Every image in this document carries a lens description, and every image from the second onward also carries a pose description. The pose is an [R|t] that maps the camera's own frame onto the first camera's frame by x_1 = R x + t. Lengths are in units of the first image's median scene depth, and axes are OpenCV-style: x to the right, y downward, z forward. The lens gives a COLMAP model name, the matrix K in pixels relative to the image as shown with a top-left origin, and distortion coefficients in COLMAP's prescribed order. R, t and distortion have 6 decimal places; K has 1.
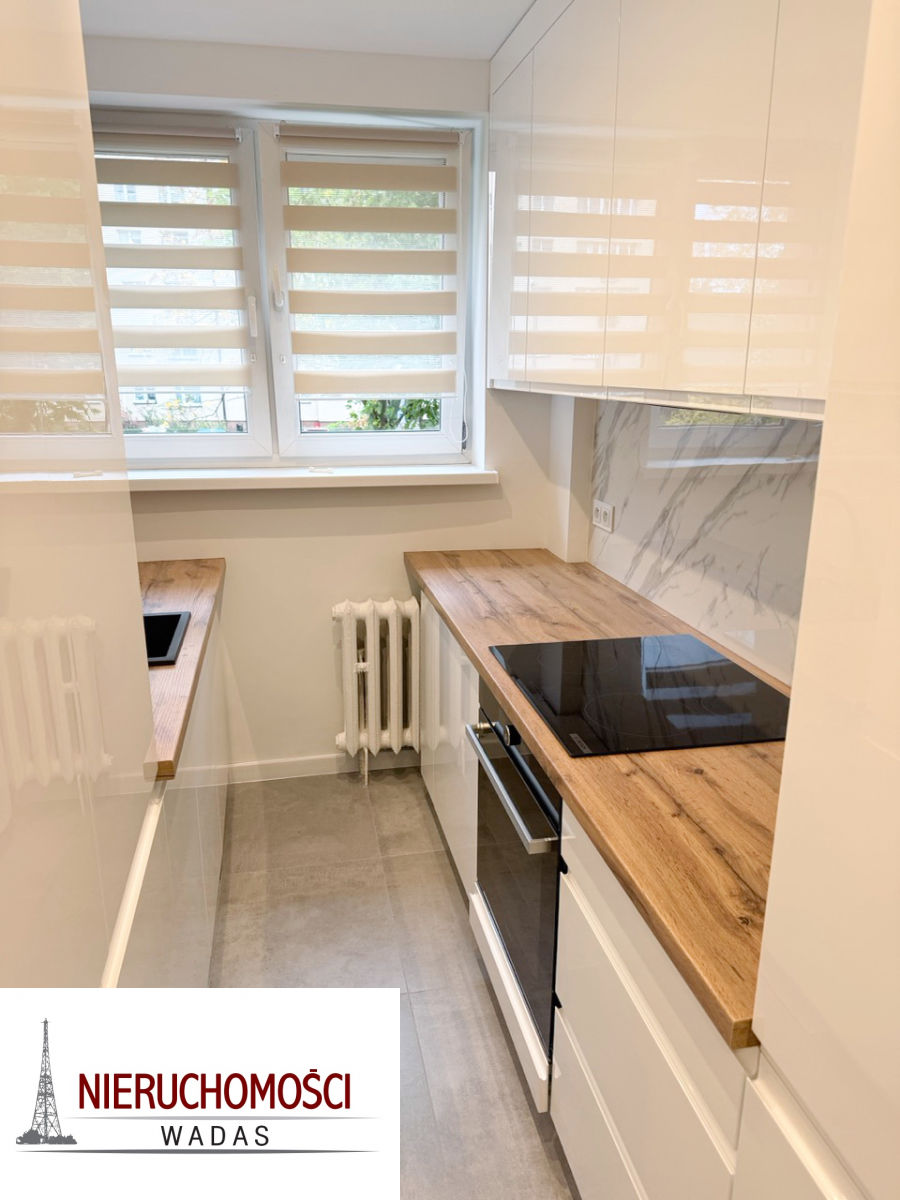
lens RADIAL K [[845.9, 0, 458.0], [0, 845.9, 596.5], [0, 0, 1]] dist [0.049806, -0.032097]
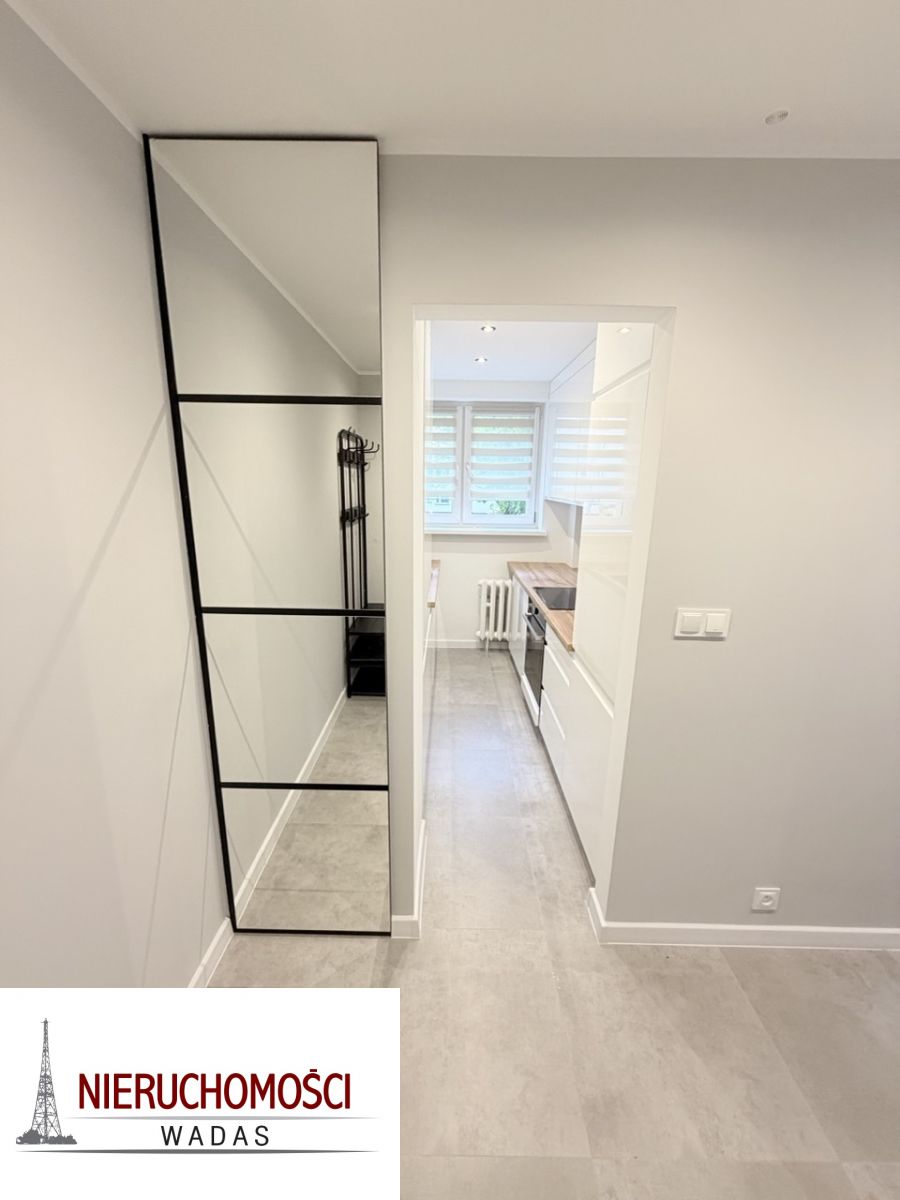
lens RADIAL K [[478.6, 0, 445.9], [0, 478.6, 600.5], [0, 0, 1]] dist [0.000832, -0.000395]
pose [[0.976925, 0.061020, -0.204681, 0.069932], [-0.066450, 0.997594, -0.019756, 0.128645], [0.202983, 0.032902, 0.978629, -0.548594]]
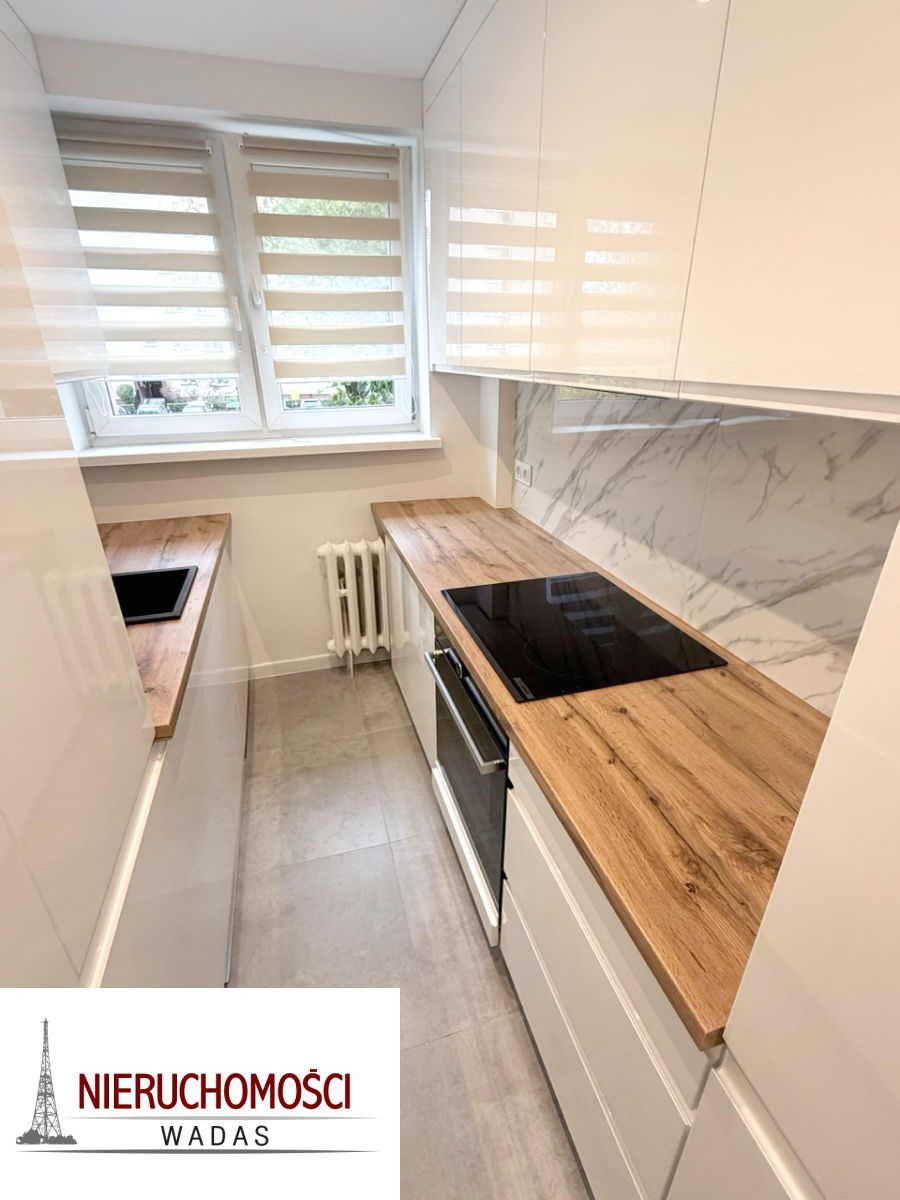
lens RADIAL K [[551.9, 0, 455.9], [0, 551.9, 598.7], [0, 0, 1]] dist [-0.006424, 0.004183]
pose [[0.996573, -0.040412, 0.072169, -0.000373], [0.028864, 0.987582, 0.154432, -0.042996], [-0.077513, -0.151820, 0.985364, 0.157777]]
